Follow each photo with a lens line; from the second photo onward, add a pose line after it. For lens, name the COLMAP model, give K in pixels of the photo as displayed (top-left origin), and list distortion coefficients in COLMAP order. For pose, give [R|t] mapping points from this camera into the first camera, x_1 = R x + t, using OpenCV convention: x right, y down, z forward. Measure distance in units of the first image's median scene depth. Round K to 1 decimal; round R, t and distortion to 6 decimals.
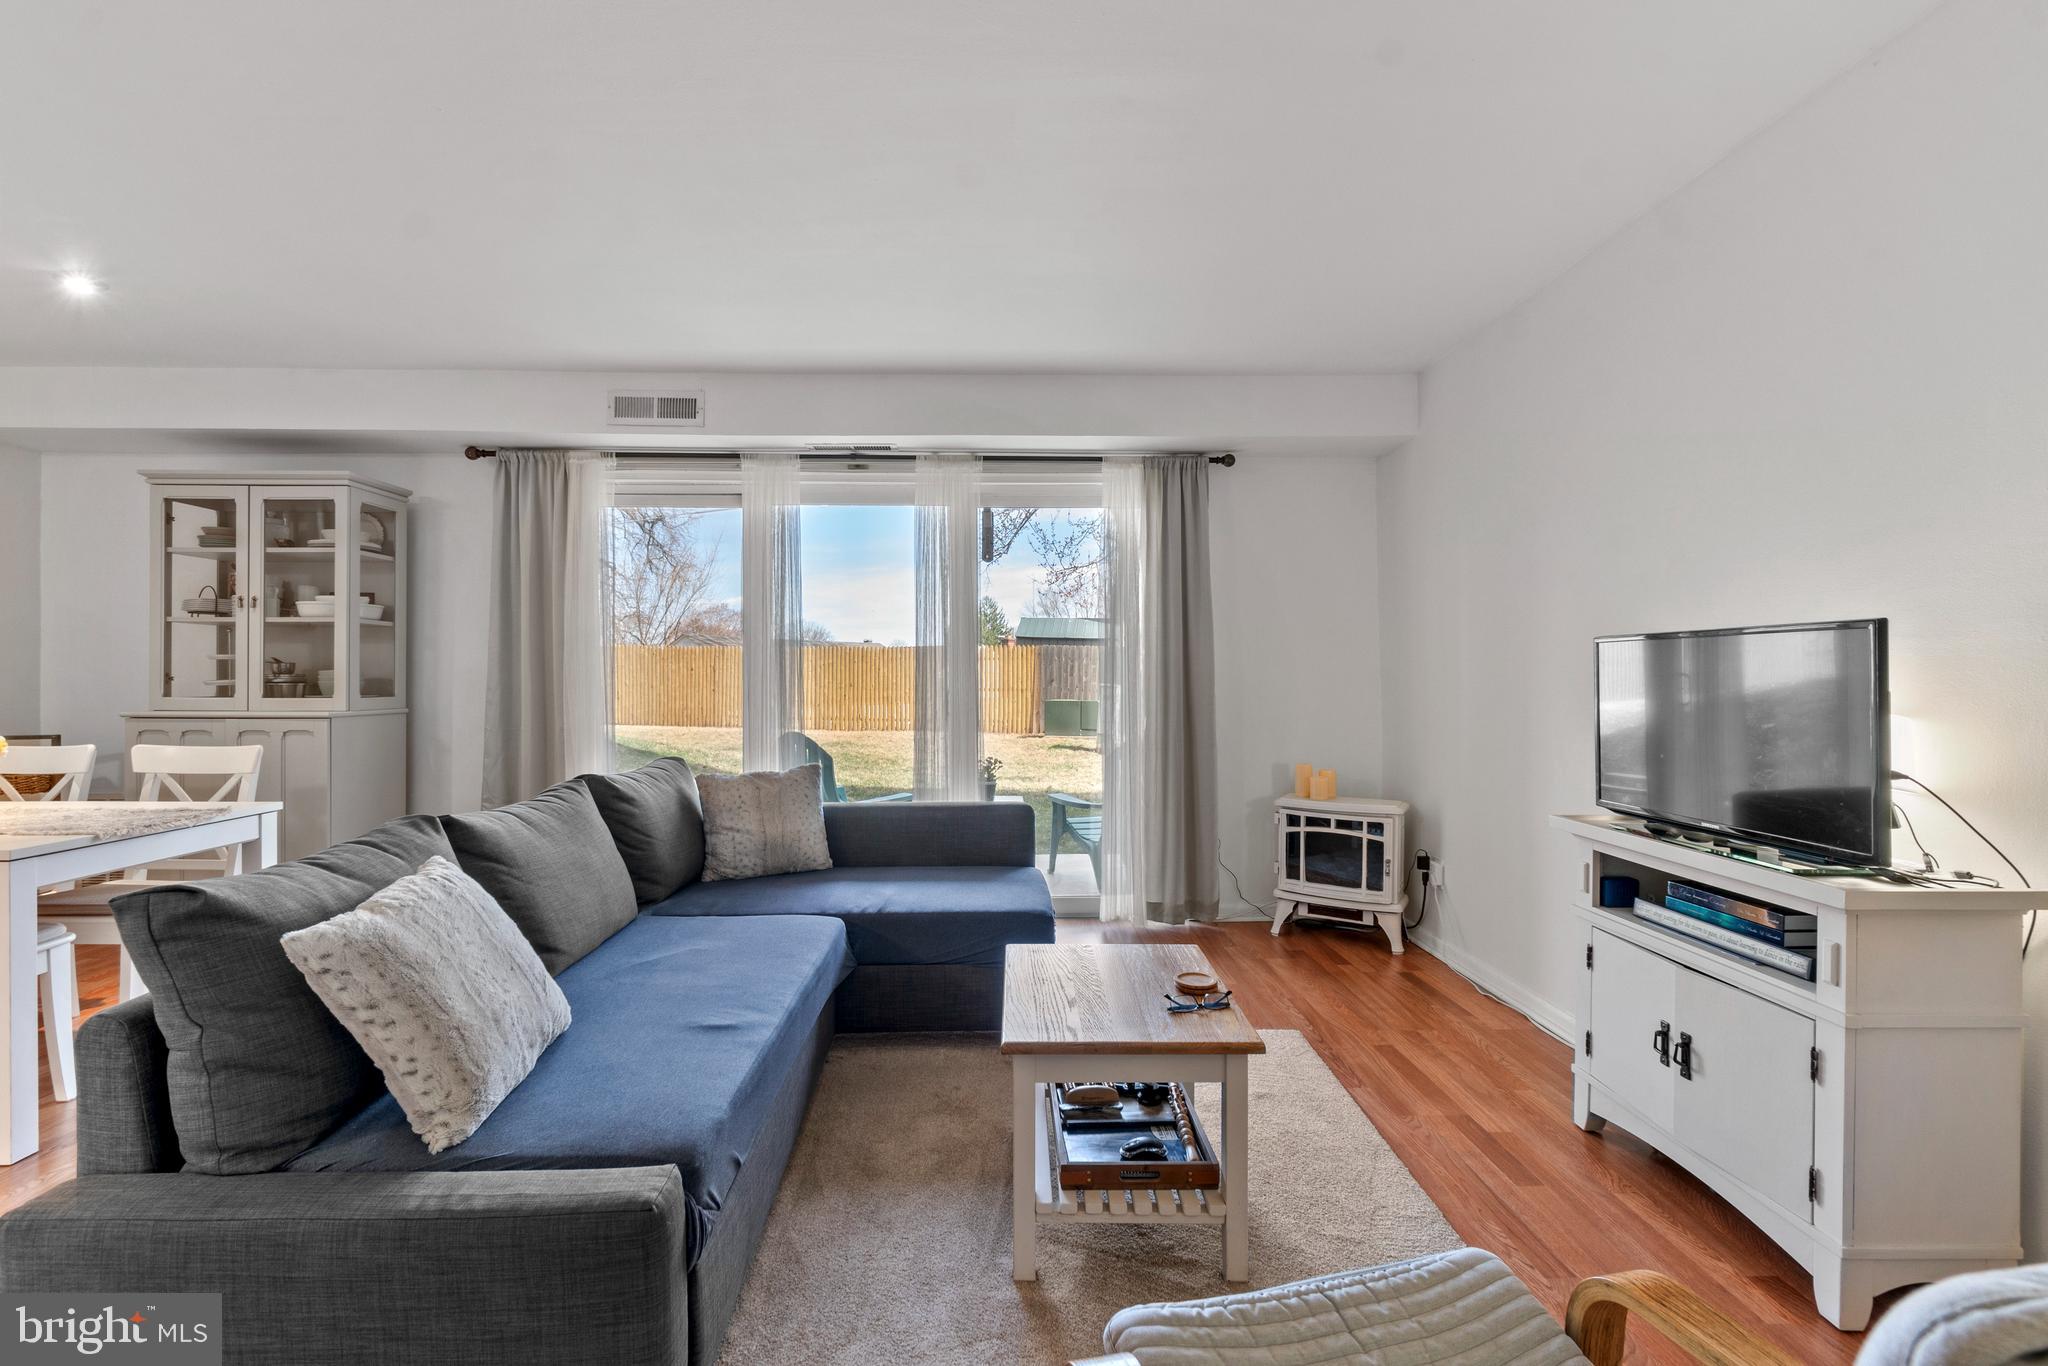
lens RADIAL K [[889.0, 0, 1020.6], [0, 889.0, 676.5], [0, 0, 1]] dist [-0.000283, -0.004136]
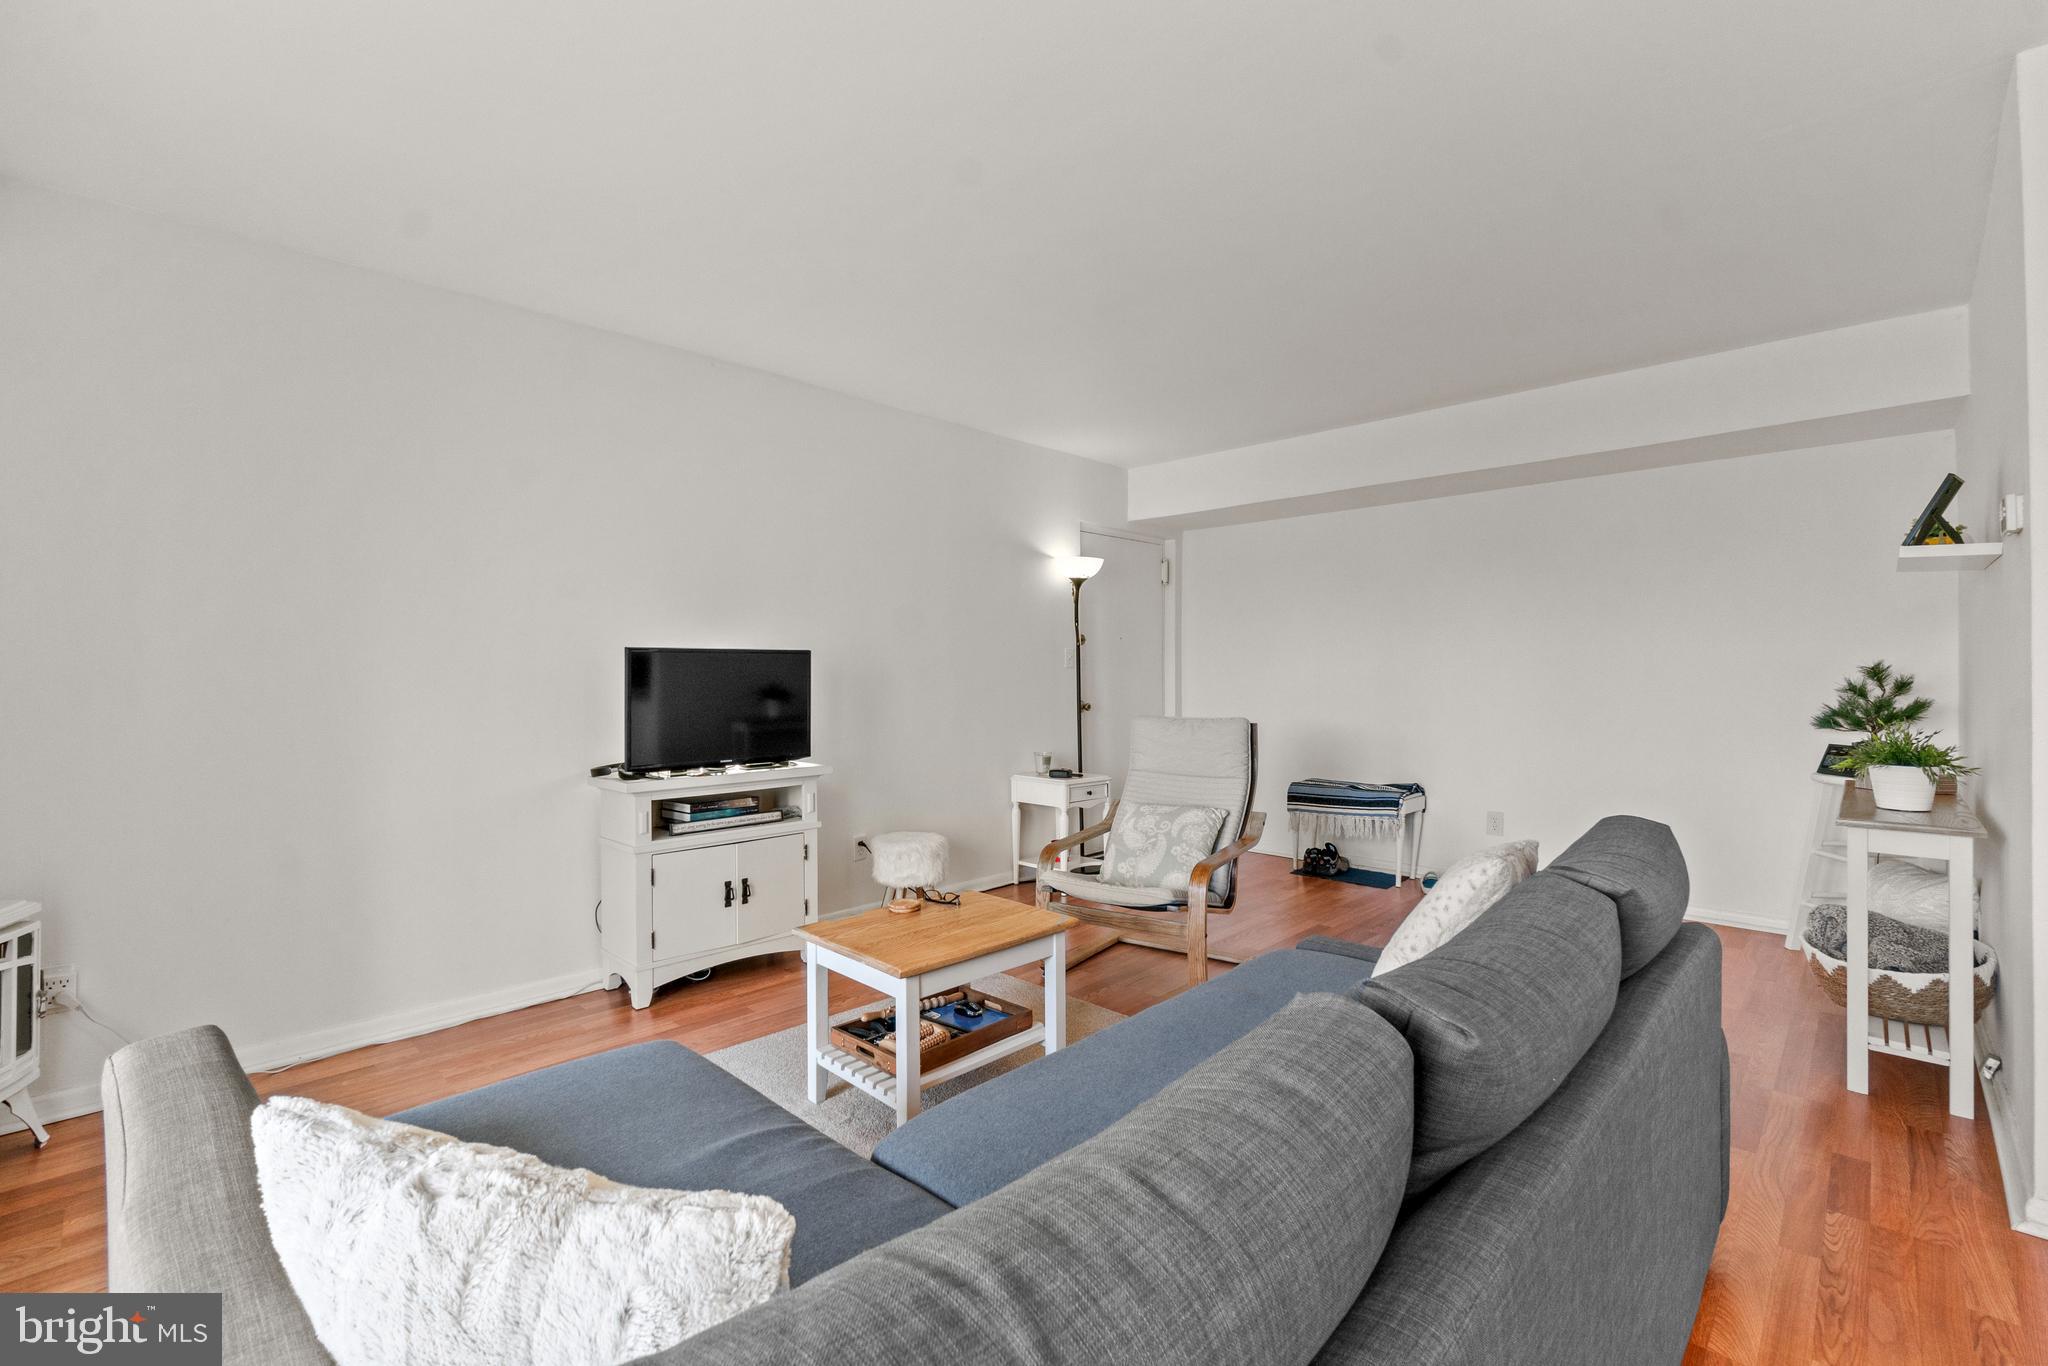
lens RADIAL K [[889.0, 0, 1020.6], [0, 889.0, 676.5], [0, 0, 1]] dist [-0.000283, -0.004136]
pose [[-0.705237, 0.001028, 0.708971, -0.461562], [0.000475, 0.999999, -0.000977, 0.003408], [-0.708971, -0.000352, -0.705237, 0.974686]]
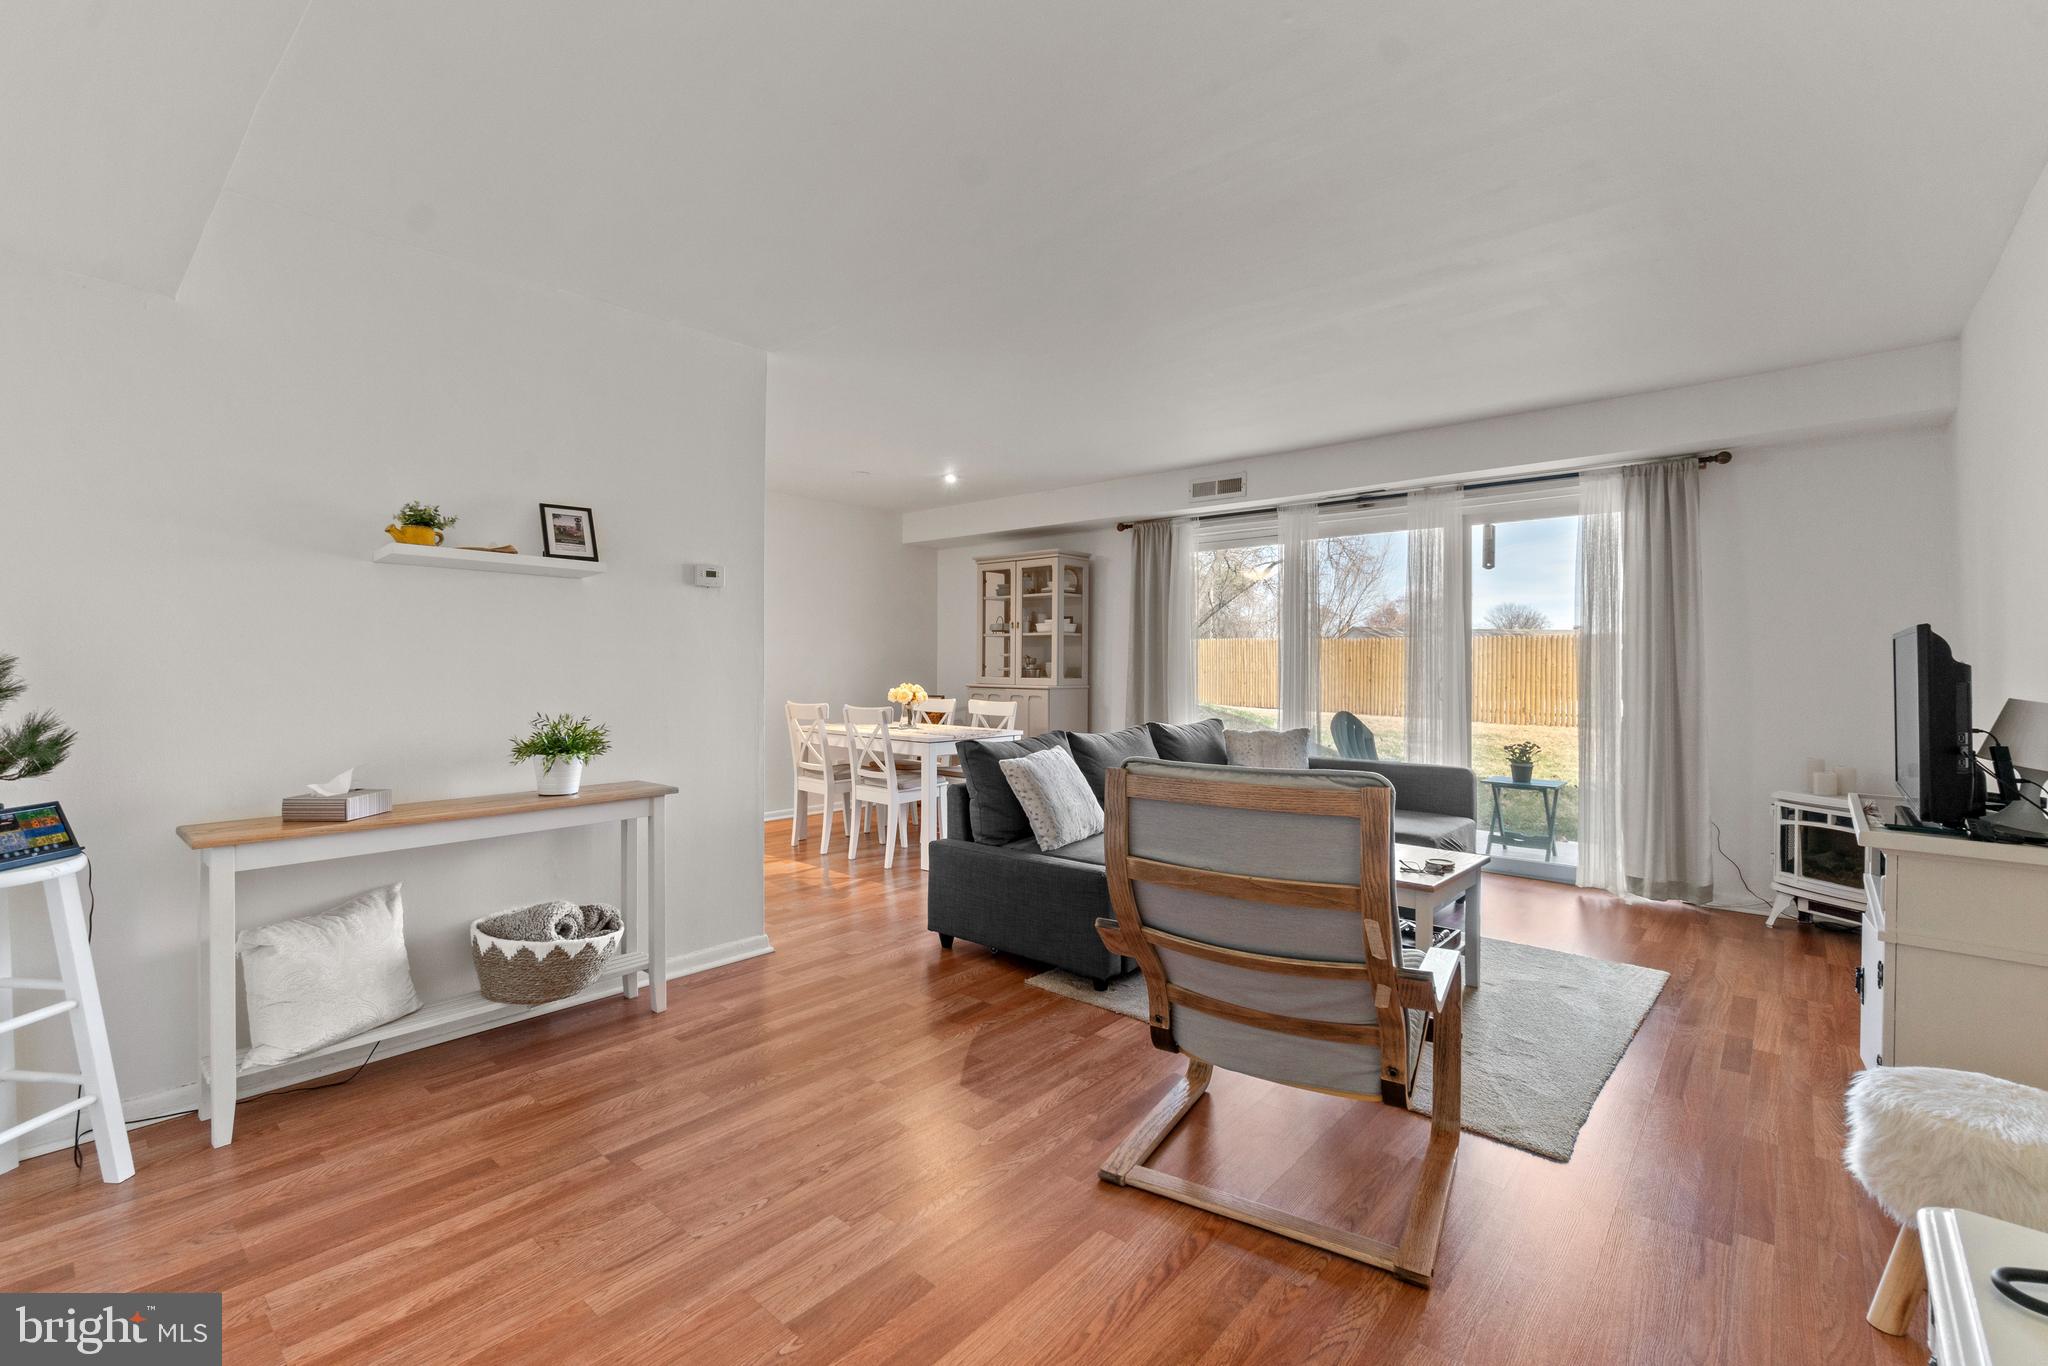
lens RADIAL K [[889.0, 0, 1020.6], [0, 889.0, 676.5], [0, 0, 1]] dist [-0.000283, -0.004136]
pose [[0.737182, 0.011236, -0.675601, 0.369459], [-0.003782, 0.999915, 0.012503, -0.000855], [0.675684, -0.006661, 0.737161, -0.338889]]
